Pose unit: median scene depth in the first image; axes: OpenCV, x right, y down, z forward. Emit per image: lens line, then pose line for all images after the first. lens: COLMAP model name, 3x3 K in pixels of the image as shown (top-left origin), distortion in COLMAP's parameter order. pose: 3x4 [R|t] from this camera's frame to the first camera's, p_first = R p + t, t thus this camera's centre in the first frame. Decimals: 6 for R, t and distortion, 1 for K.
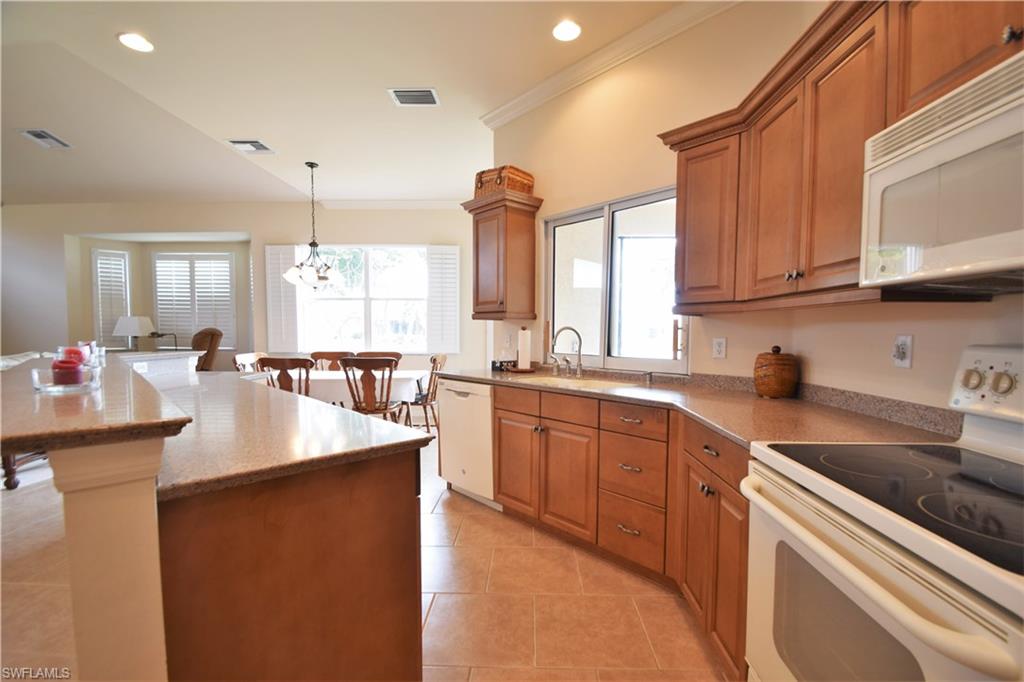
lens RADIAL K [[454.4, 0, 522.1], [0, 454.4, 356.4], [0, 0, 1]] dist [0.001000, -0.008417]
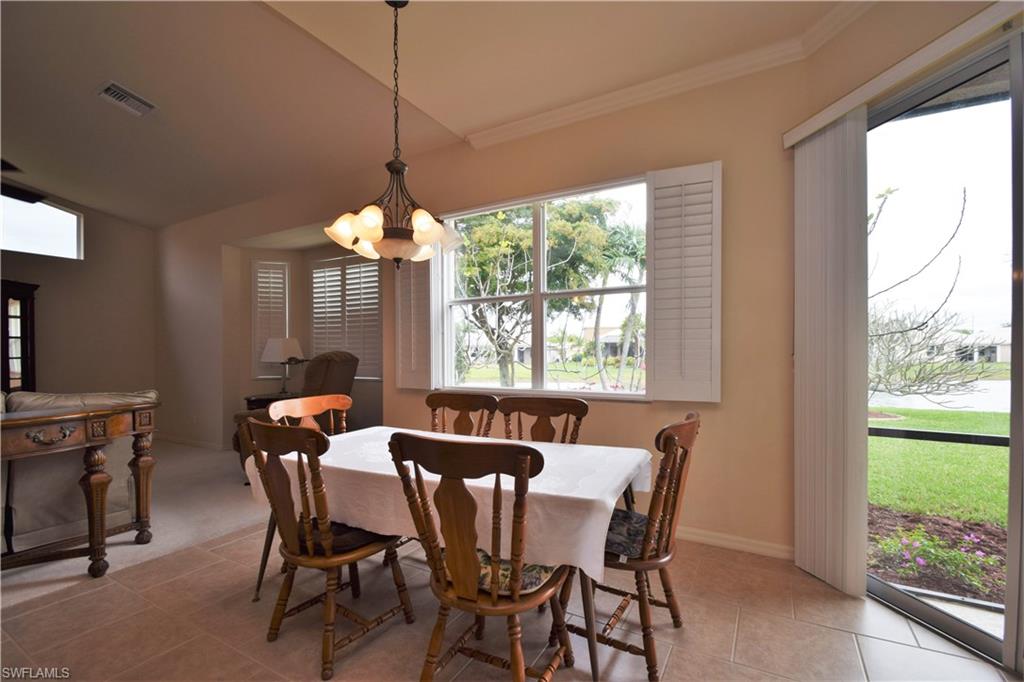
lens RADIAL K [[454.4, 0, 522.1], [0, 454.4, 356.4], [0, 0, 1]] dist [0.001000, -0.008417]
pose [[0.890474, -0.007213, -0.454977, -0.100972], [-0.015909, 0.998770, -0.046971, -0.024338], [0.454756, 0.049064, 0.889263, 0.476903]]
